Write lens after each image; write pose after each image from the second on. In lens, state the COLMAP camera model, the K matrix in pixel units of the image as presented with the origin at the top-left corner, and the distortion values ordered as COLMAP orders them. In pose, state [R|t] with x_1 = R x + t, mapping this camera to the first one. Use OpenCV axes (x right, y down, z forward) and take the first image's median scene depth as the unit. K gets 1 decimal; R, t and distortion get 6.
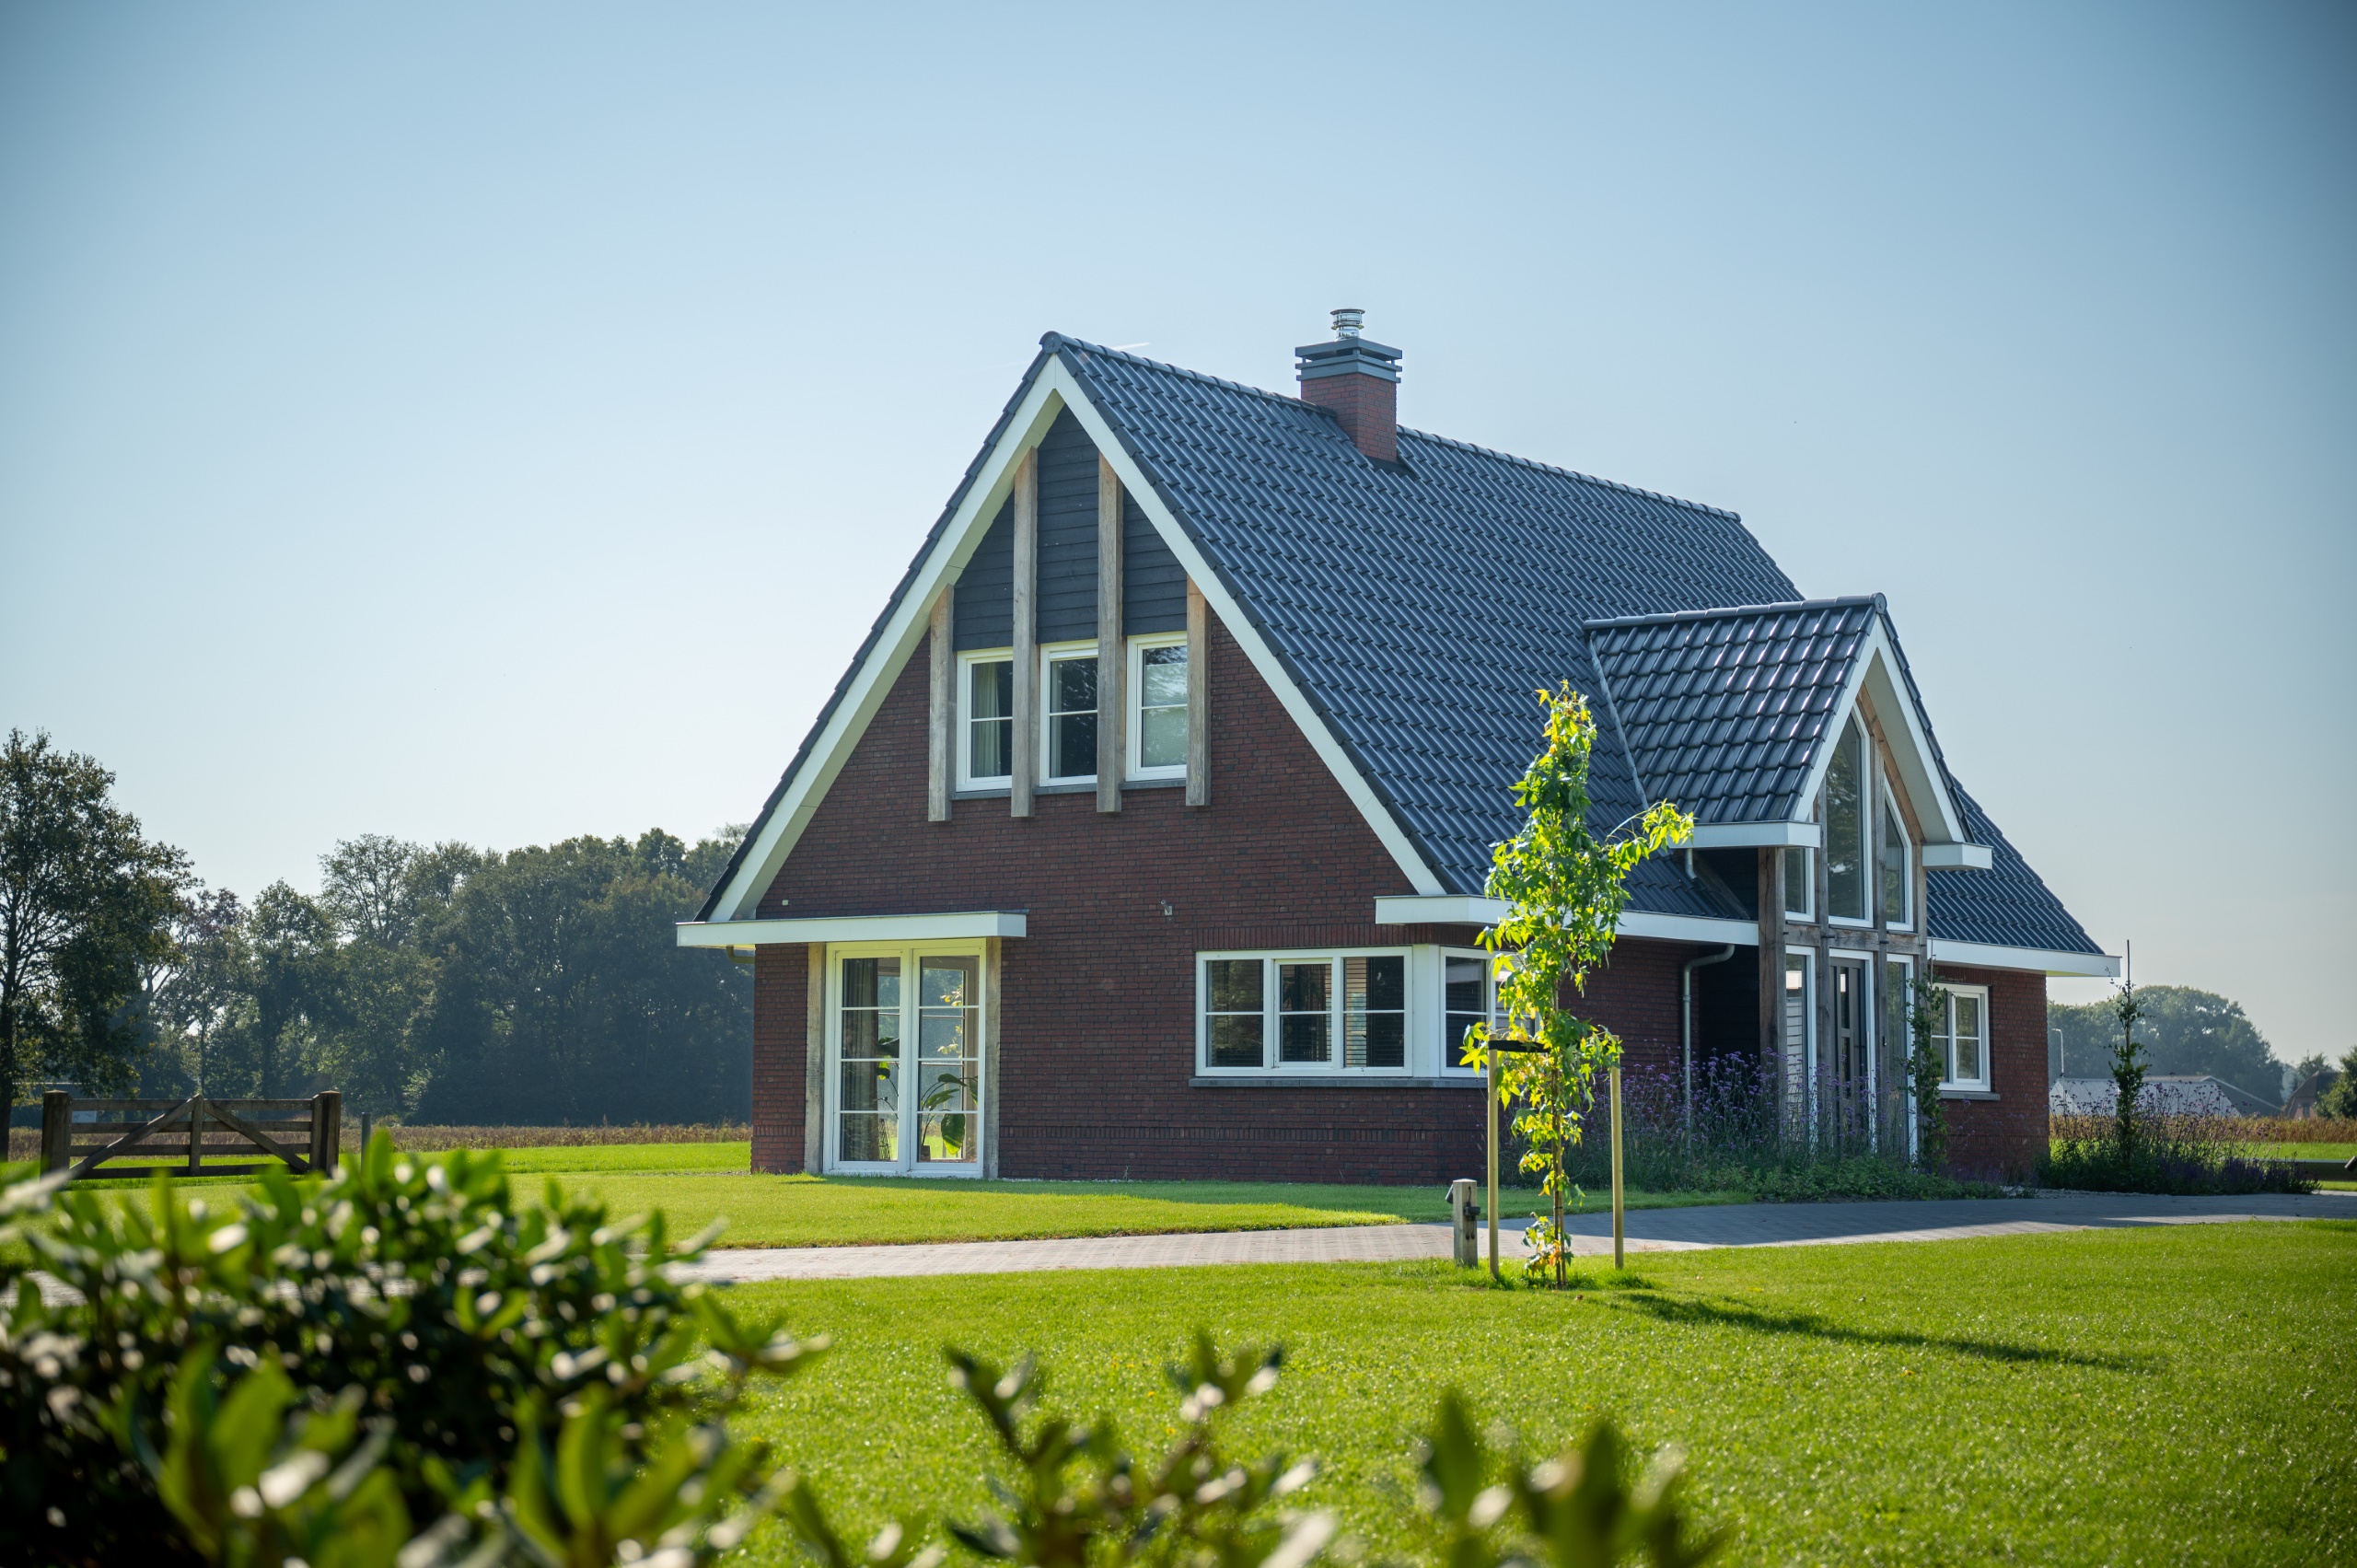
lens RADIAL K [[3776.3, 0, 1178.5], [0, 3776.3, 784.0], [0, 0, 1]] dist [0.283824, 0.010954]
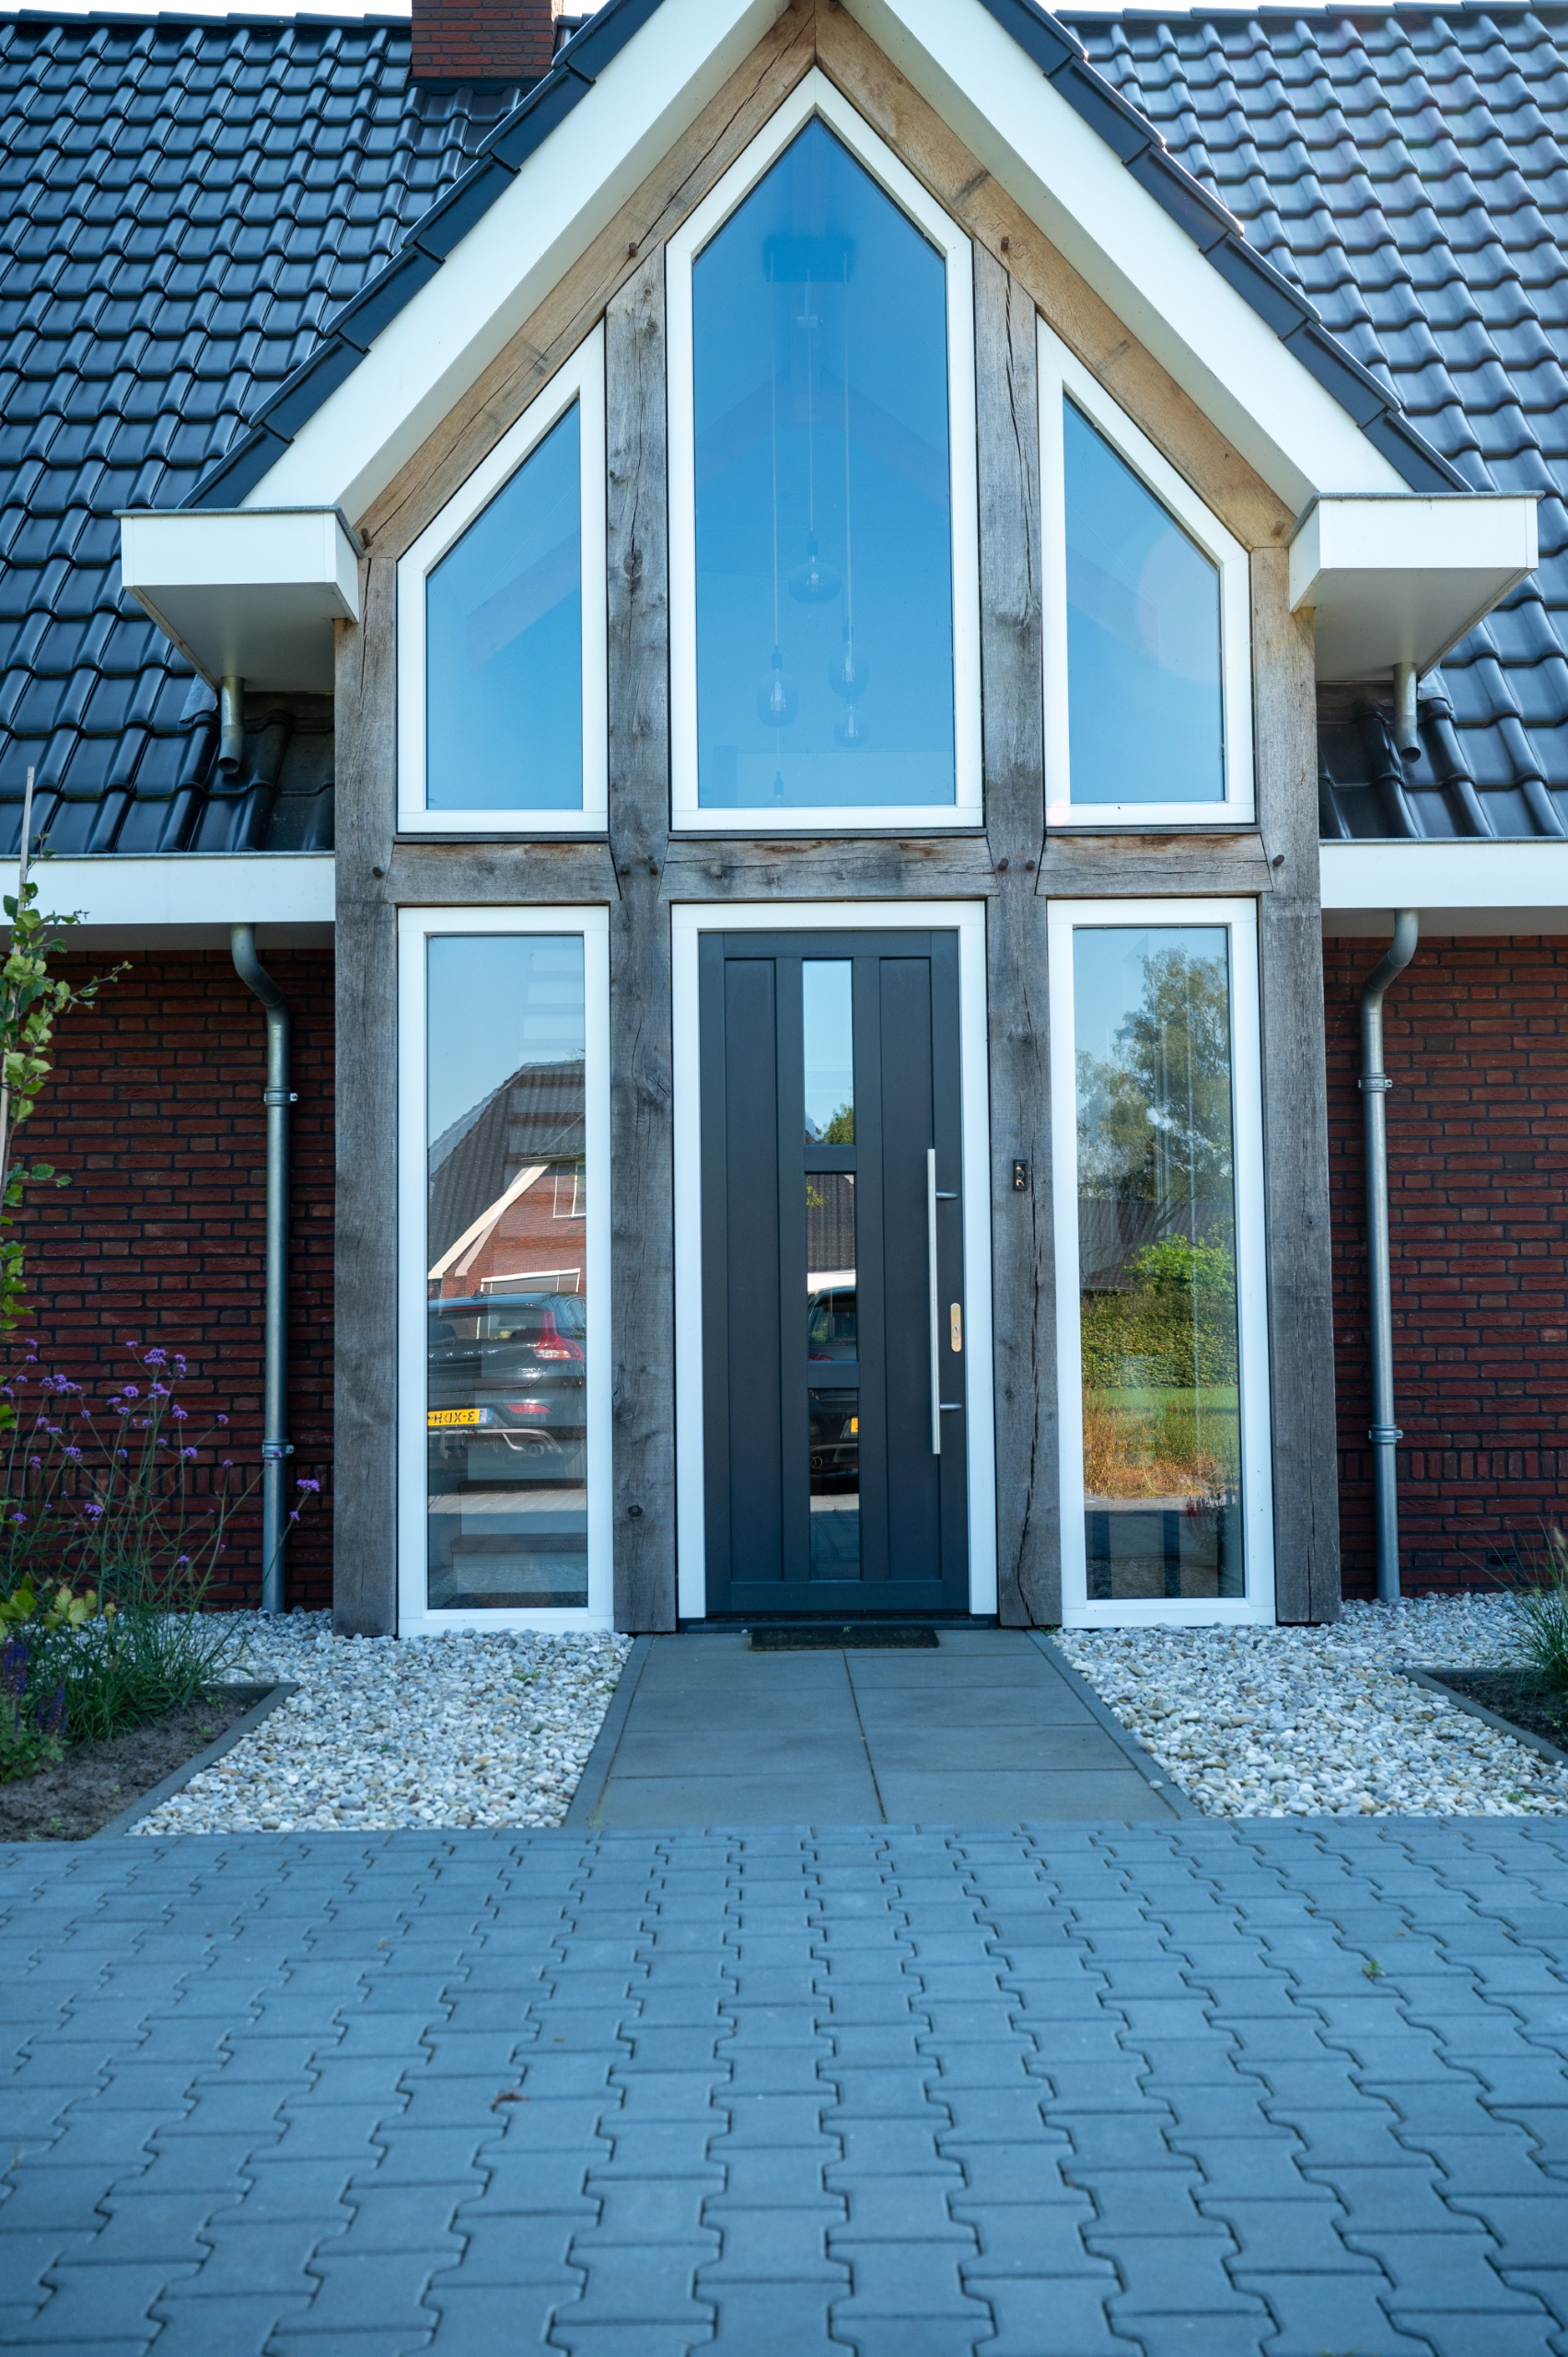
lens RADIAL K [[2512.6, 0, 784.0], [0, 2512.6, 1178.5], [0, 0, 1]] dist [0.006044, 0.015376]
pose [[0.608430, -0.065738, -0.790880, 0.357680], [0.087485, 0.996045, -0.015489, 0.073307], [0.788771, -0.059766, 0.611775, 0.904683]]
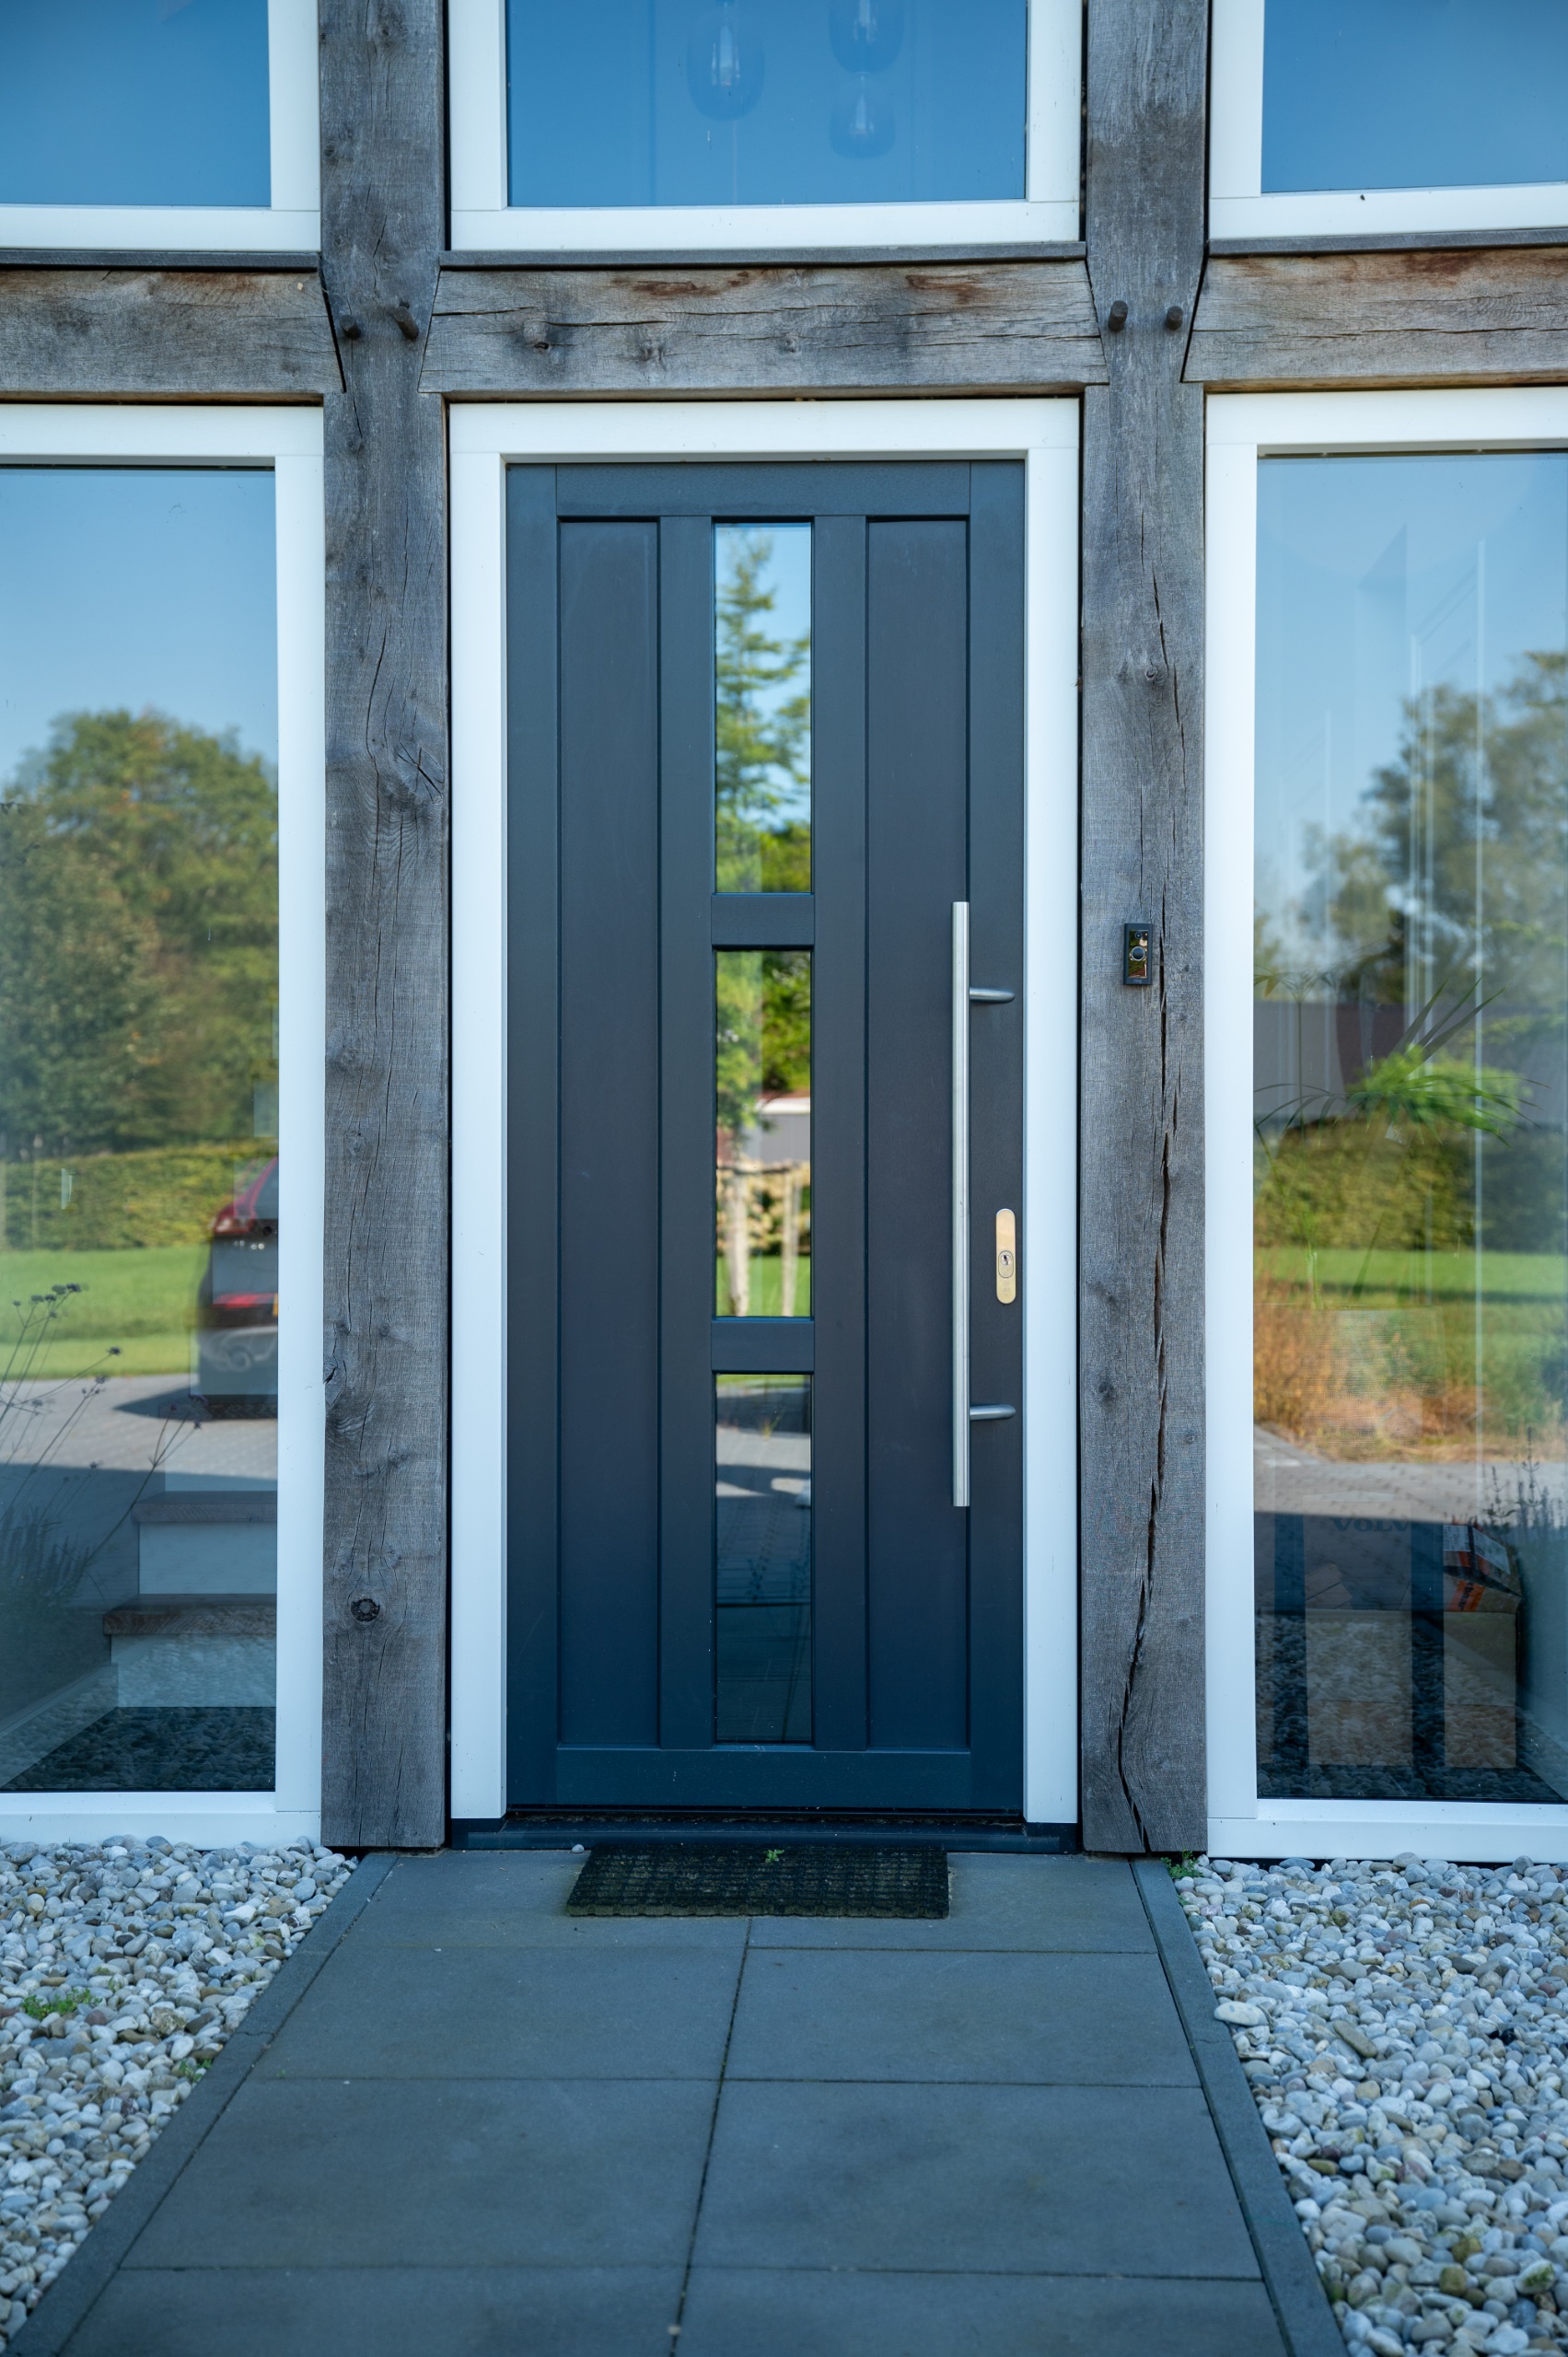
lens RADIAL K [[3035.0, 0, 784.0], [0, 3035.0, 1178.5], [0, 0, 1]] dist [0.096411, 0.251838]
pose [[0.570567, -0.003973, -0.821241, 0.296205], [0.077270, 0.995812, 0.048867, 0.073435], [0.817608, -0.091339, 0.568484, 0.966909]]
